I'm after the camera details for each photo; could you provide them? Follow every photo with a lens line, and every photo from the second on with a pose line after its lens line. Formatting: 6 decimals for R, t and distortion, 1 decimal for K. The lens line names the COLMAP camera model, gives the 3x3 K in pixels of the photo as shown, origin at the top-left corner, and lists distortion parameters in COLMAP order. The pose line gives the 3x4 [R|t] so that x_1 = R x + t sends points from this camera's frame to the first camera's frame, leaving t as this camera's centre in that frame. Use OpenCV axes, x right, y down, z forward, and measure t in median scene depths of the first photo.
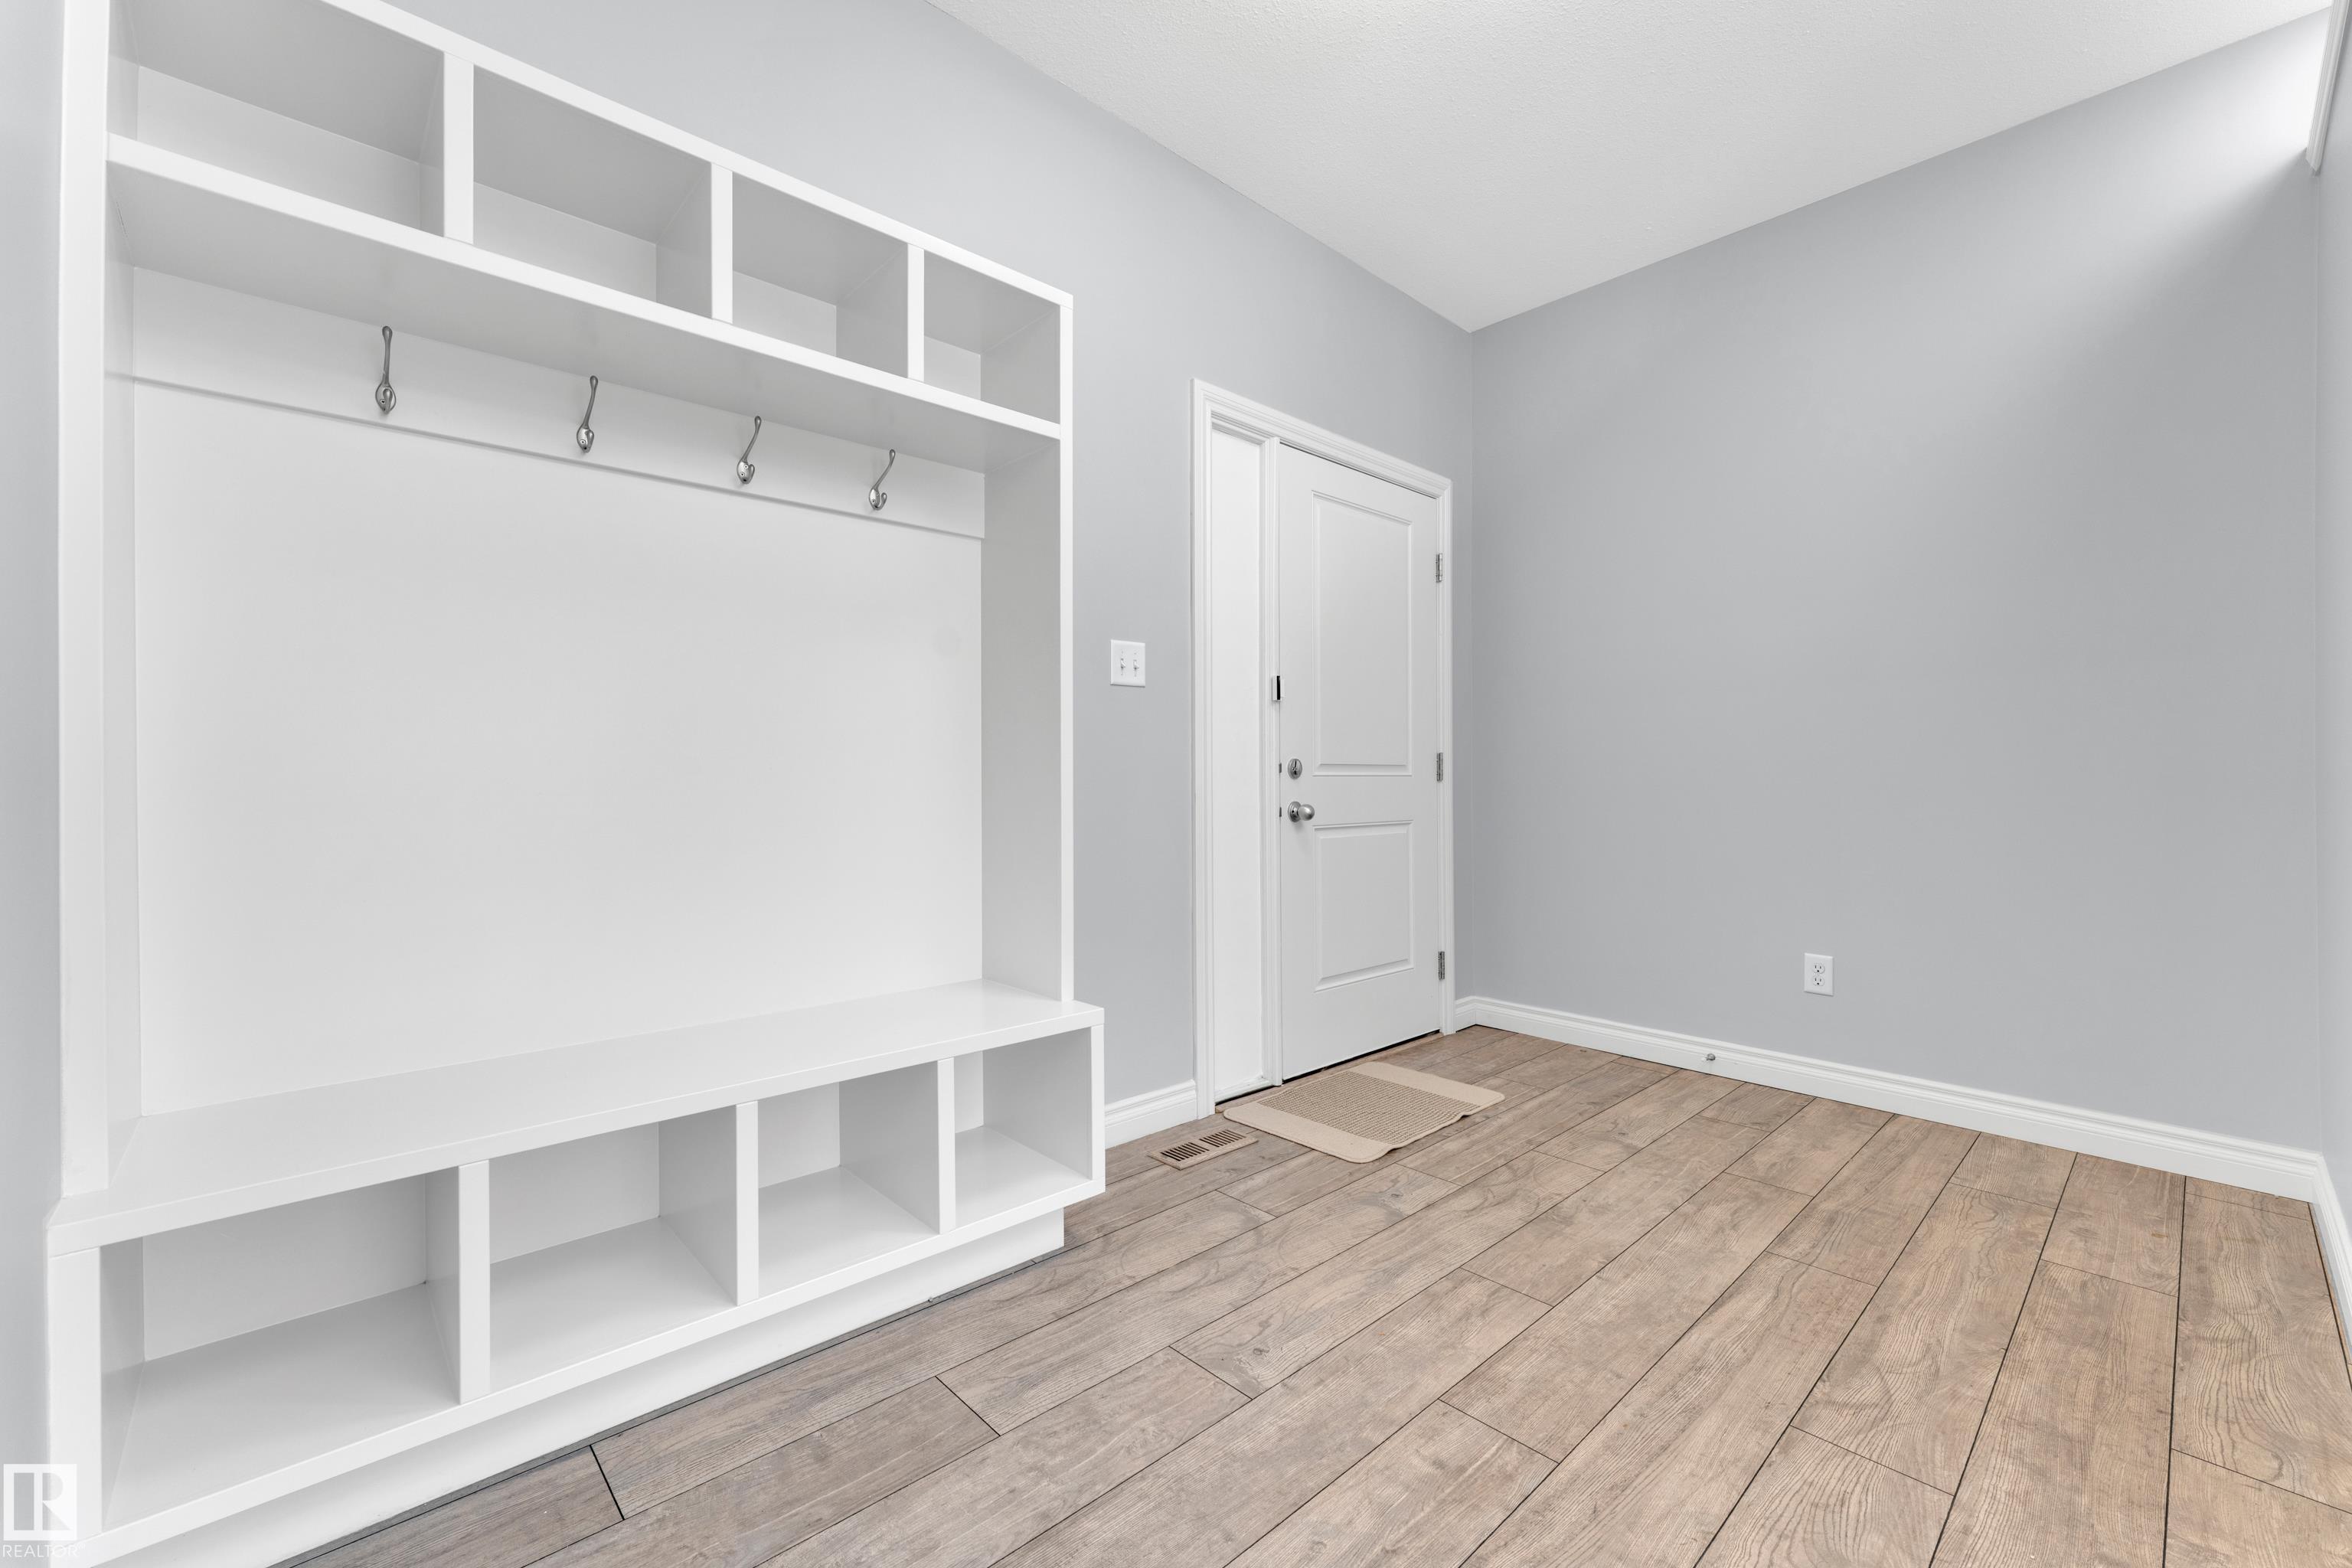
lens RADIAL K [[974.6, 0, 1171.9], [0, 974.6, 798.6], [0, 0, 1]] dist [0.004290, 0.000170]
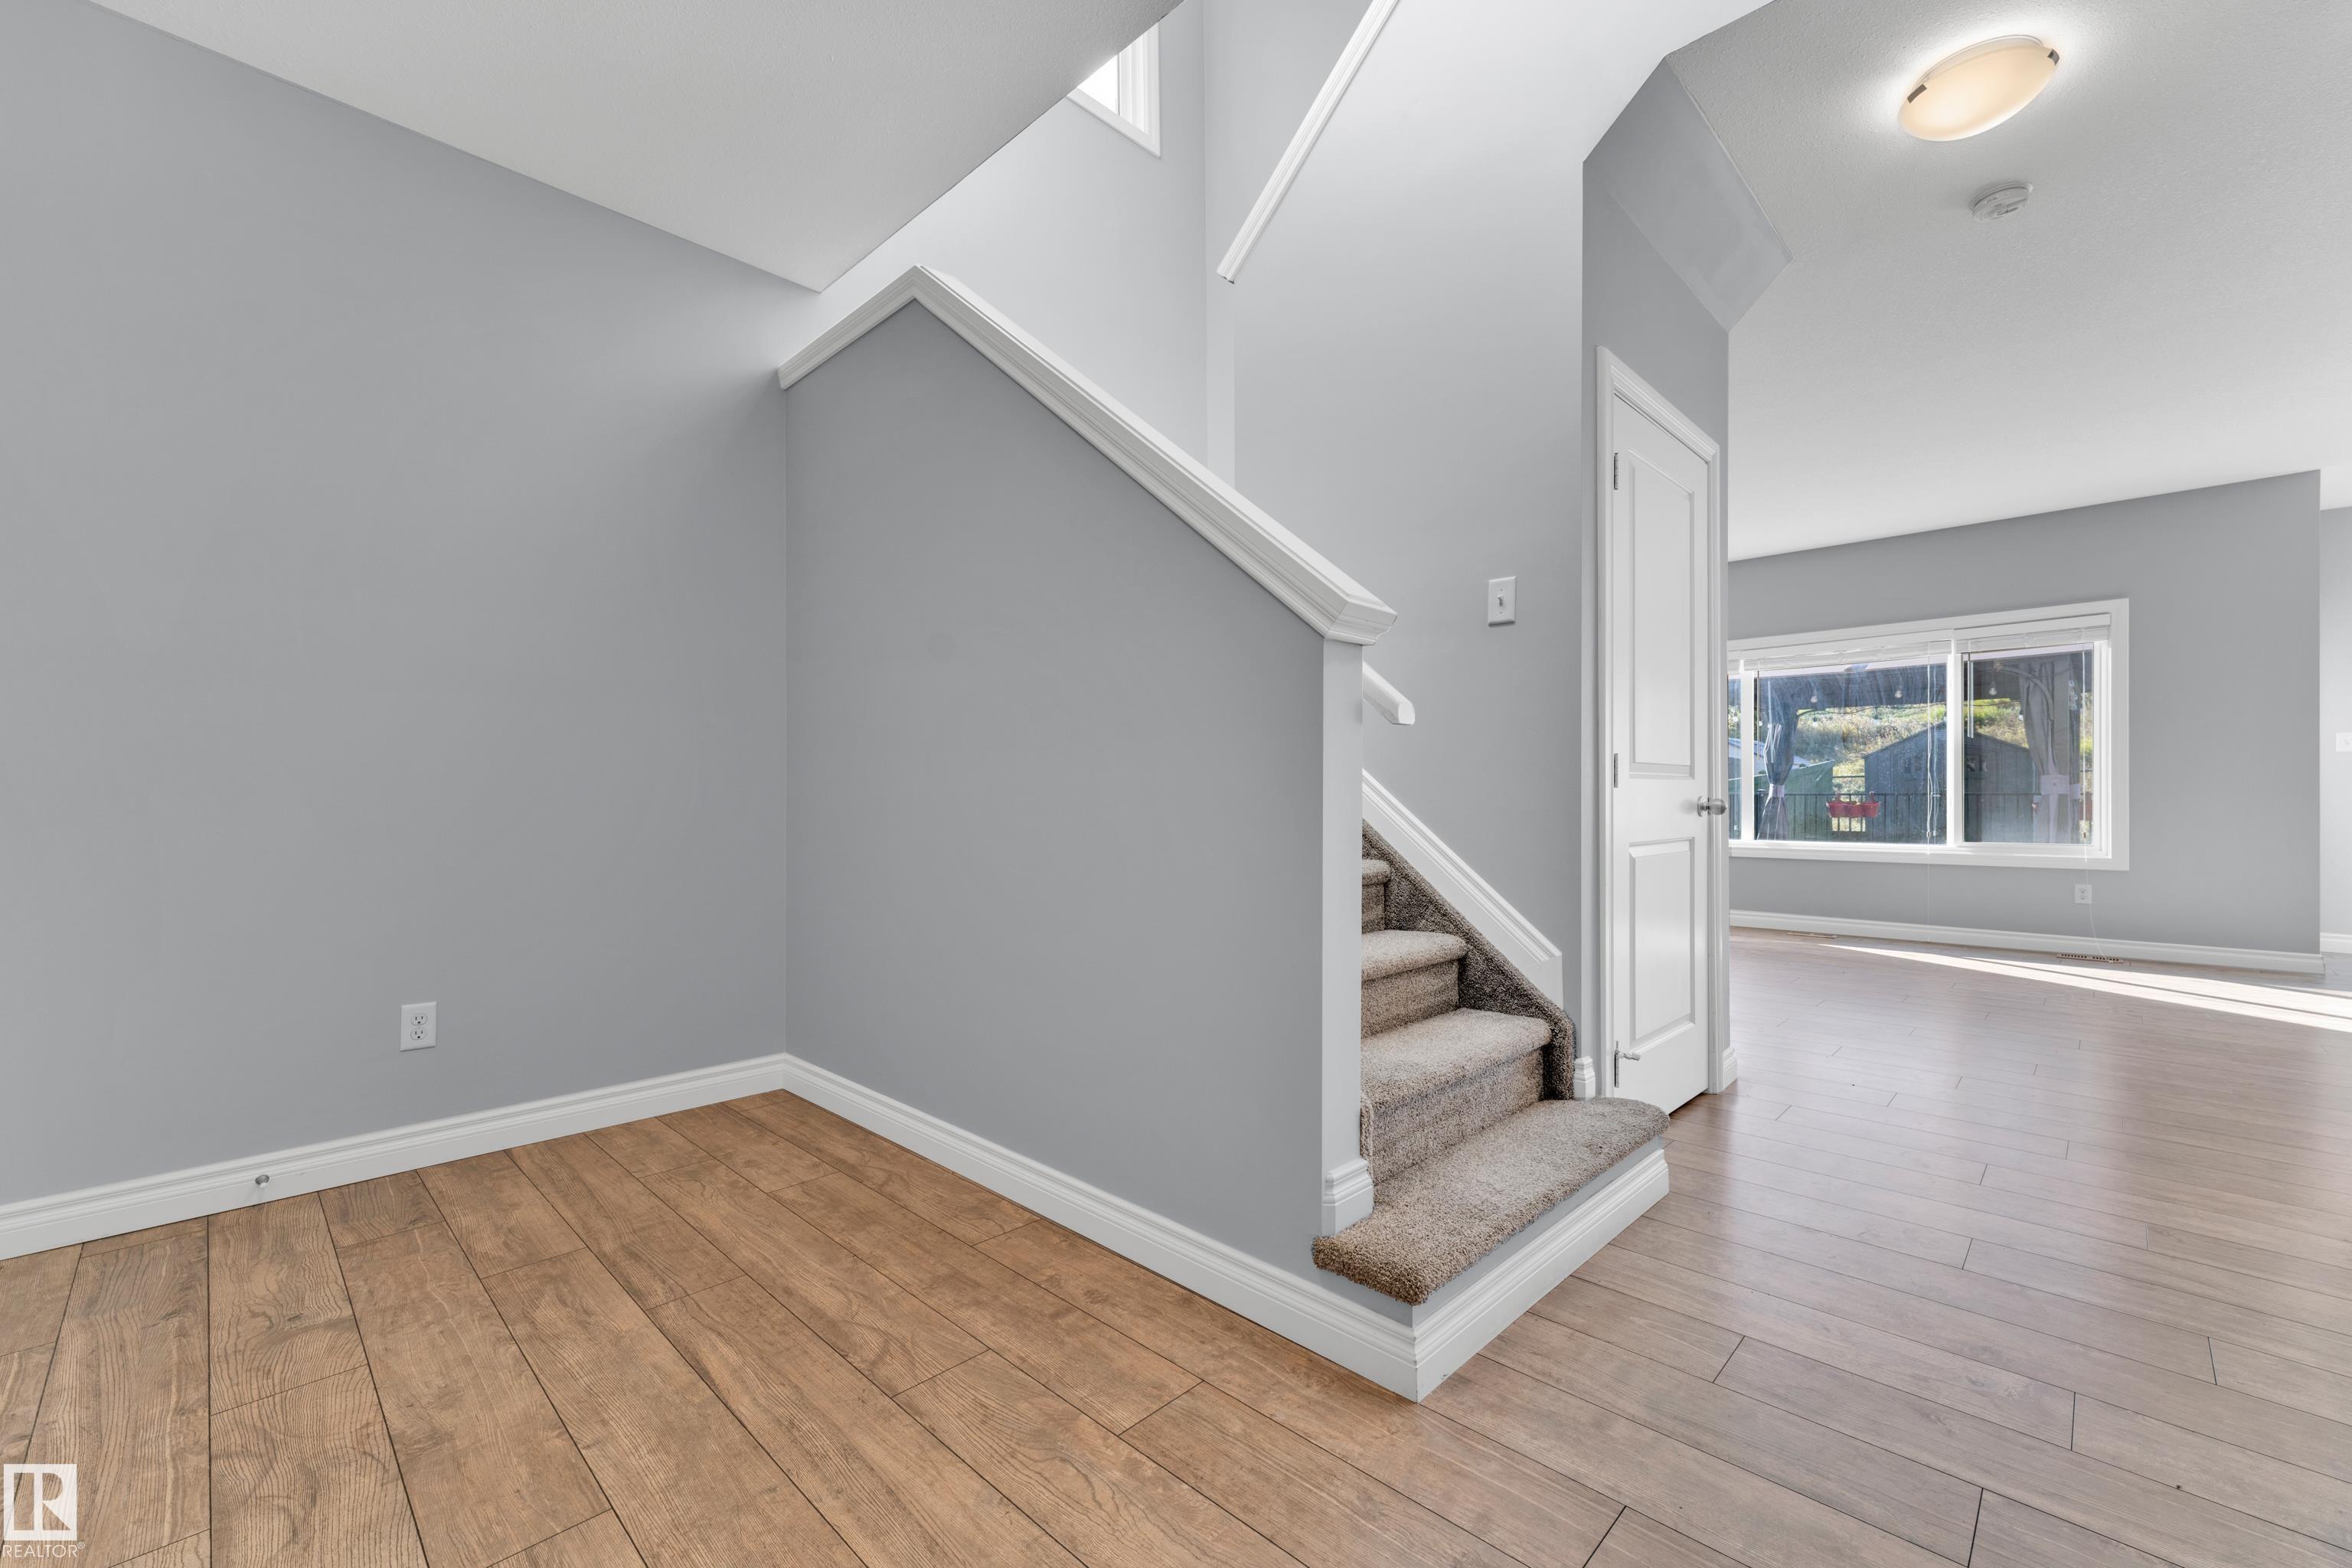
lens RADIAL K [[974.6, 0, 1171.9], [0, 974.6, 798.6], [0, 0, 1]] dist [0.004290, 0.000170]
pose [[-0.033422, -0.009698, 0.999394, -0.292377], [0.033938, 0.999365, 0.010833, -0.010769], [-0.998865, 0.034280, -0.033071, 0.467980]]
